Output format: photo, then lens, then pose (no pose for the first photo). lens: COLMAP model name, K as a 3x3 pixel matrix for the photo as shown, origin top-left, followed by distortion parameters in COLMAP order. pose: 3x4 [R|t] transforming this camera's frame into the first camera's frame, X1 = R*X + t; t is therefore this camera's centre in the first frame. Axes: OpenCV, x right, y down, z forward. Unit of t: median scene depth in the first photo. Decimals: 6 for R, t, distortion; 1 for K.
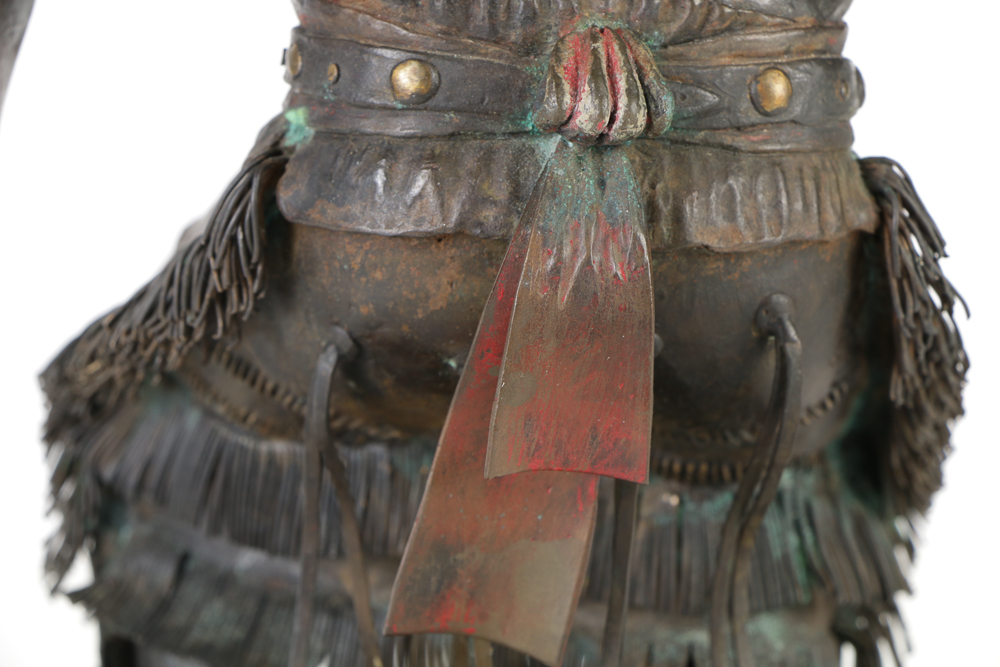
lens RADIAL K [[5462.9, 0, 500.0], [0, 5462.9, 333.5], [0, 0, 1]] dist [0.772734, 8.179297]
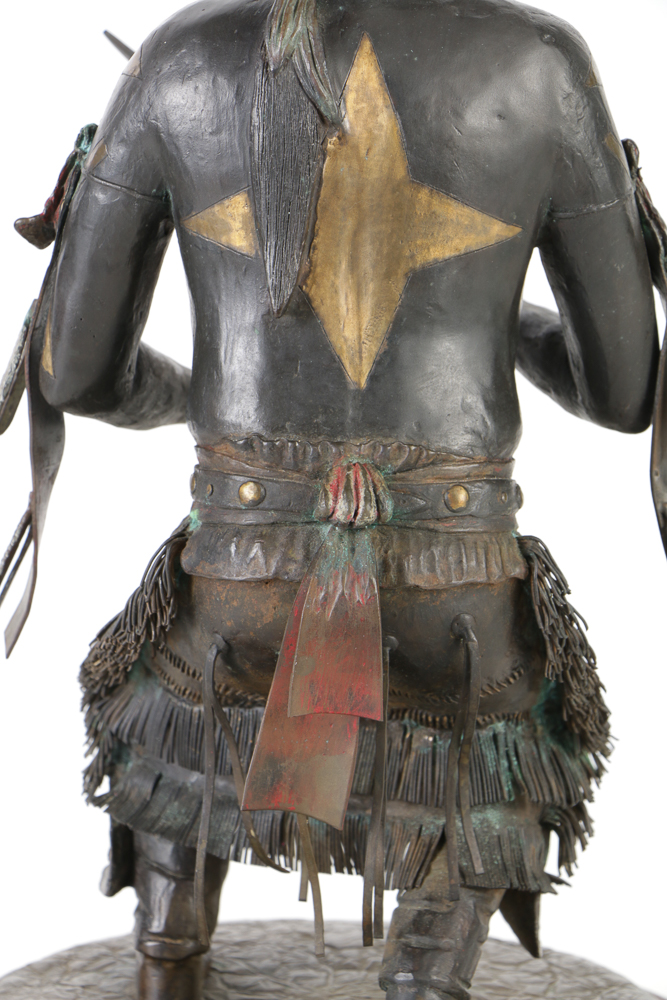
lens RADIAL K [[4808.4, 0, 333.5], [0, 4808.4, 500.0], [0, 0, 1]] dist [1.290792, -4.937084]
pose [[0.994208, -0.007125, -0.107236, 0.175732], [0.001766, 0.998748, -0.049986, 0.033560], [0.107458, 0.049507, 0.992976, -0.538988]]
